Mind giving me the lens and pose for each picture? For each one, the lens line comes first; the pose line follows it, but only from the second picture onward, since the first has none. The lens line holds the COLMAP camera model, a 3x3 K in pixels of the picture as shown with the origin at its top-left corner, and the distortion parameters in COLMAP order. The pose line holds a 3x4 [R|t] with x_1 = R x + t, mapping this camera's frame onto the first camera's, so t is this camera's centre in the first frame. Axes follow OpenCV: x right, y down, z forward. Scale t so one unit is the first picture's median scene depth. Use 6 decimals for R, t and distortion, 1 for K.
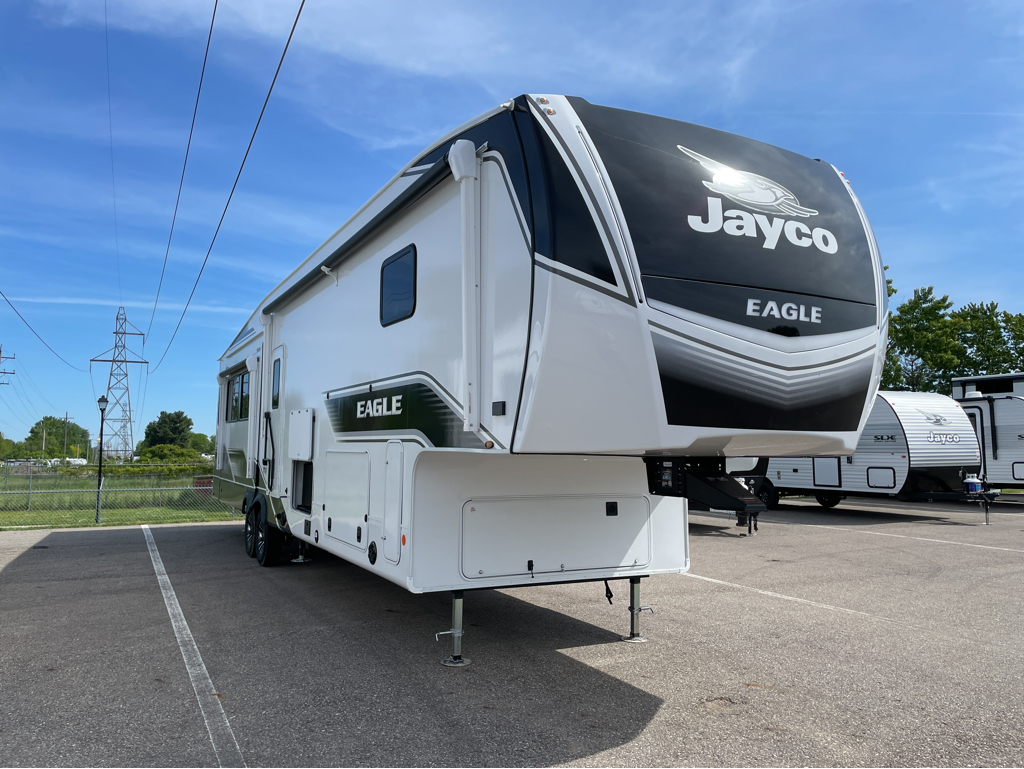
lens RADIAL K [[768.1, 0, 523.4], [0, 768.1, 368.9], [0, 0, 1]] dist [0.083430, 0.000926]
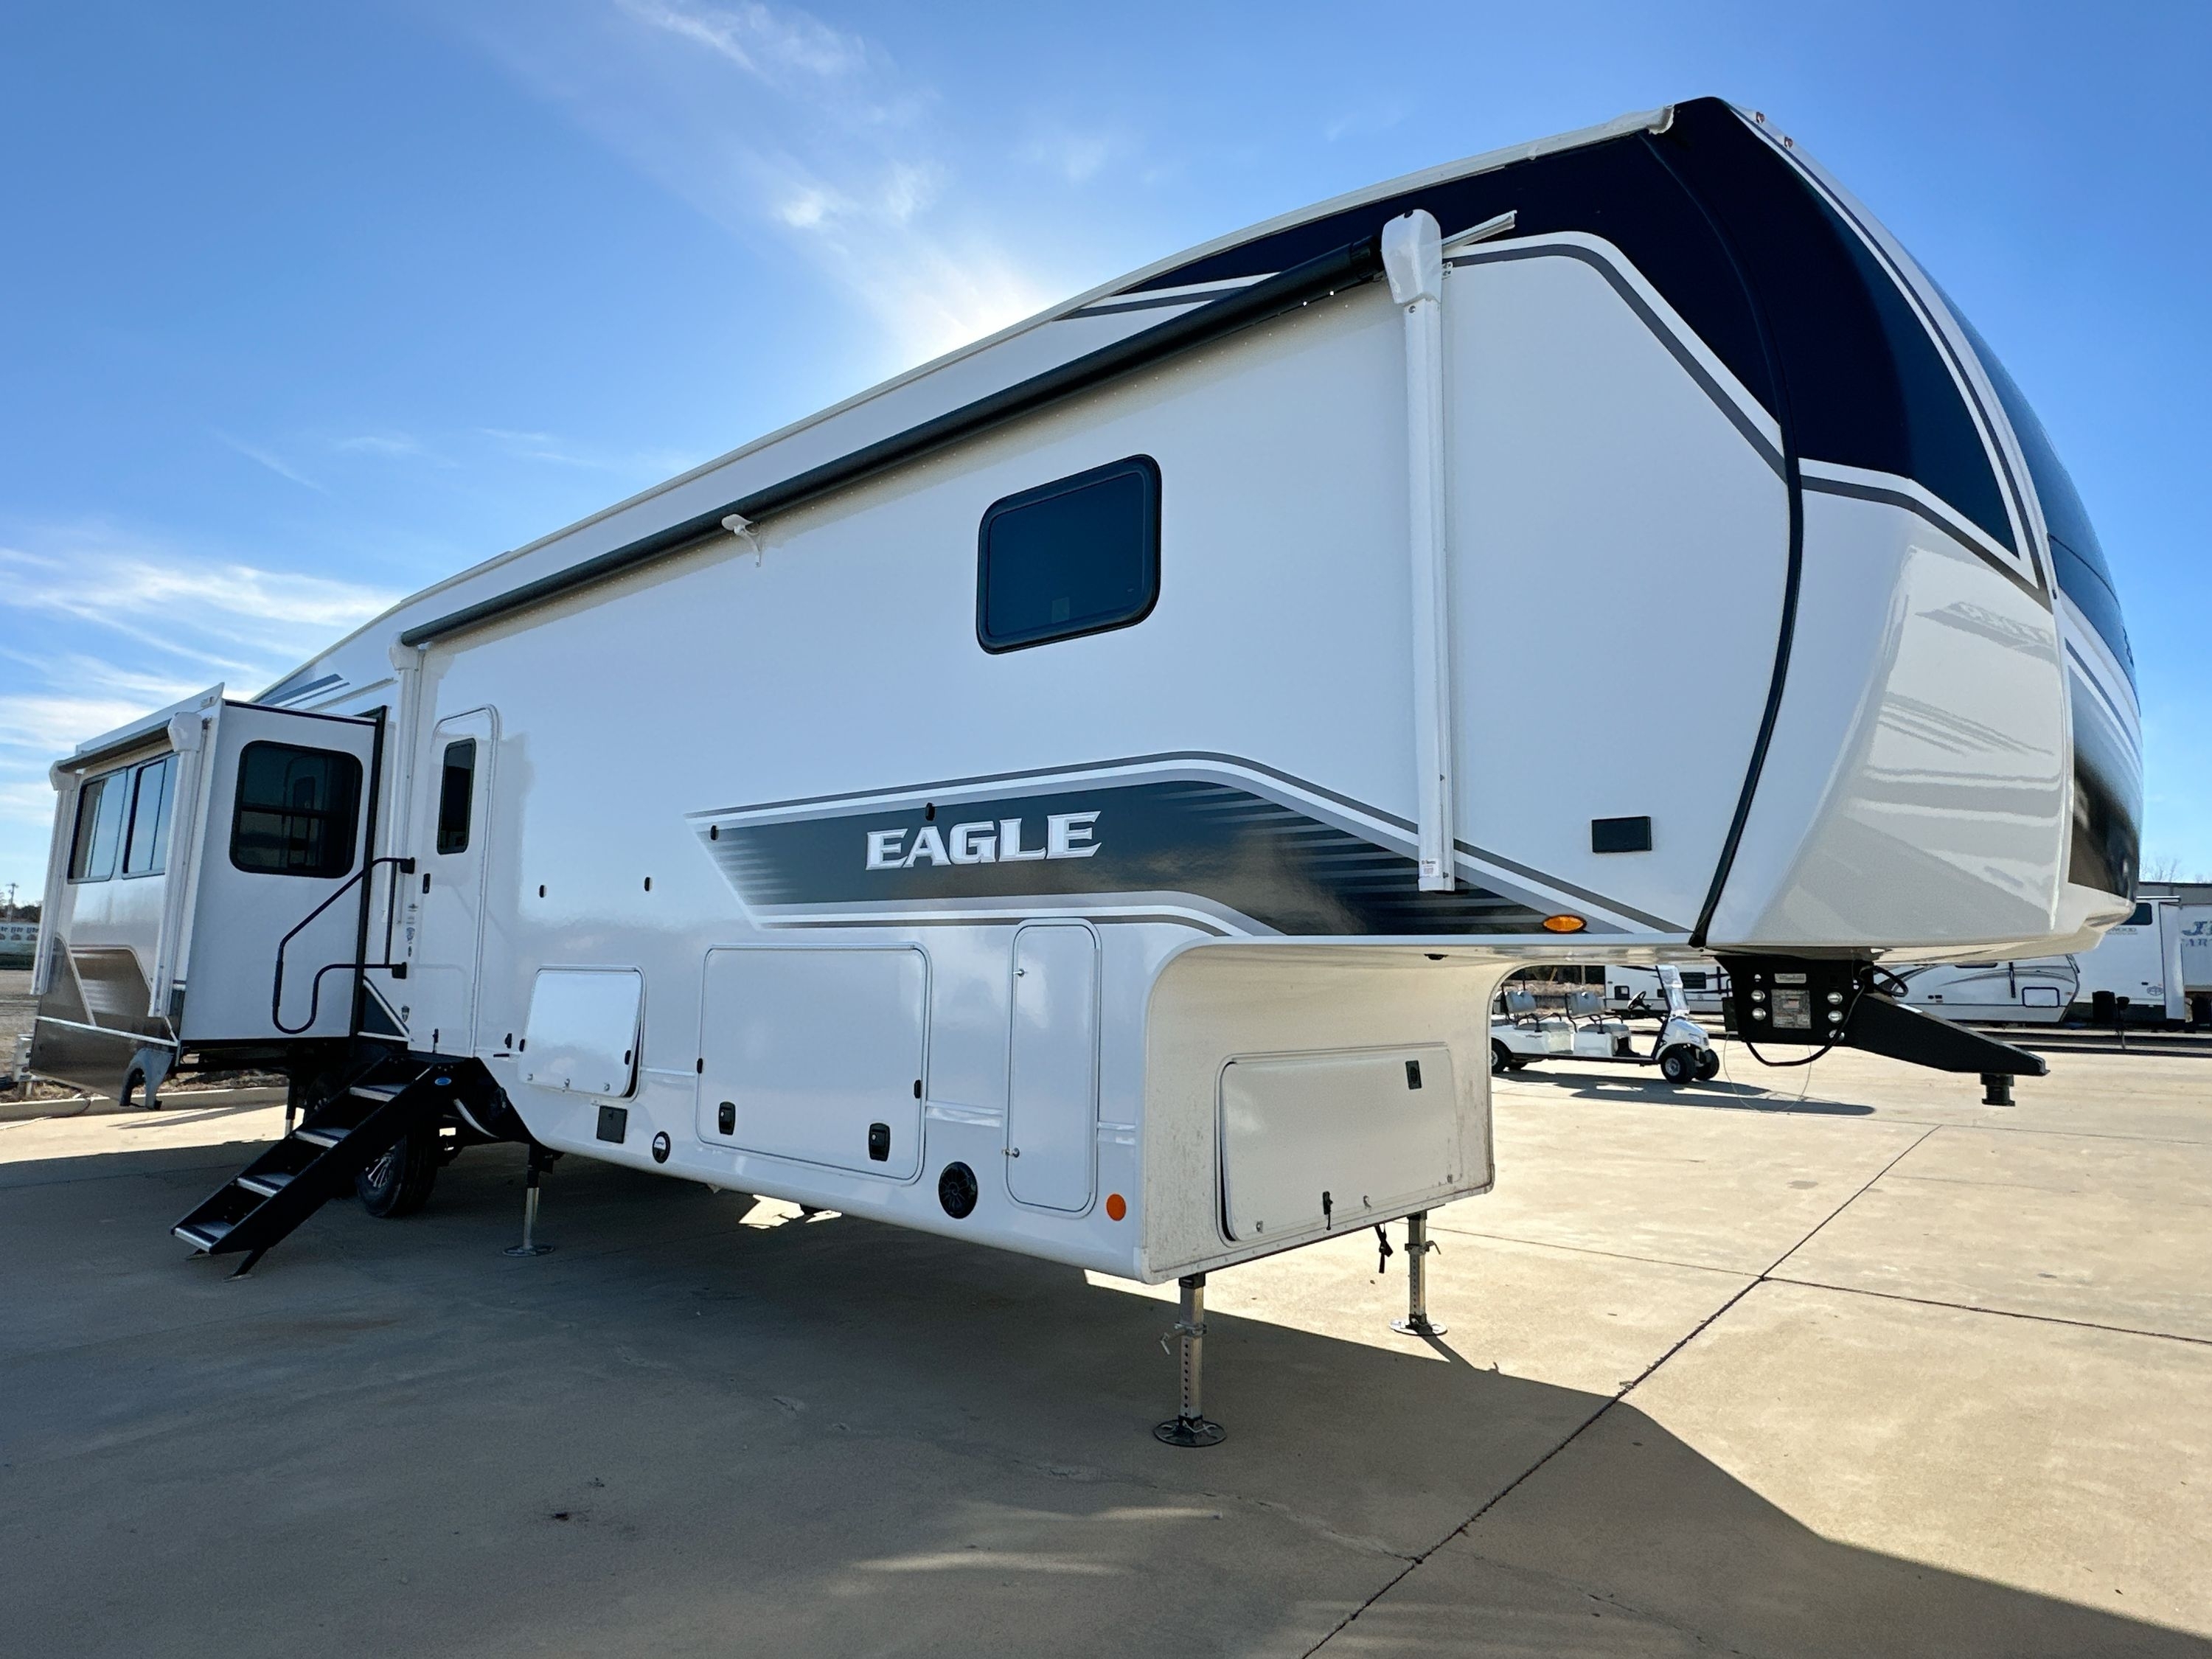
lens RADIAL K [[1263.2, 0, 1106.0], [0, 1263.2, 829.5], [0, 0, 1]] dist [-0.027718, 0.000734]
pose [[0.933005, 0.052539, 0.356008, -0.431434], [-0.049568, 0.998618, -0.017469, 0.060210], [-0.356434, -0.001348, 0.934319, 0.392910]]
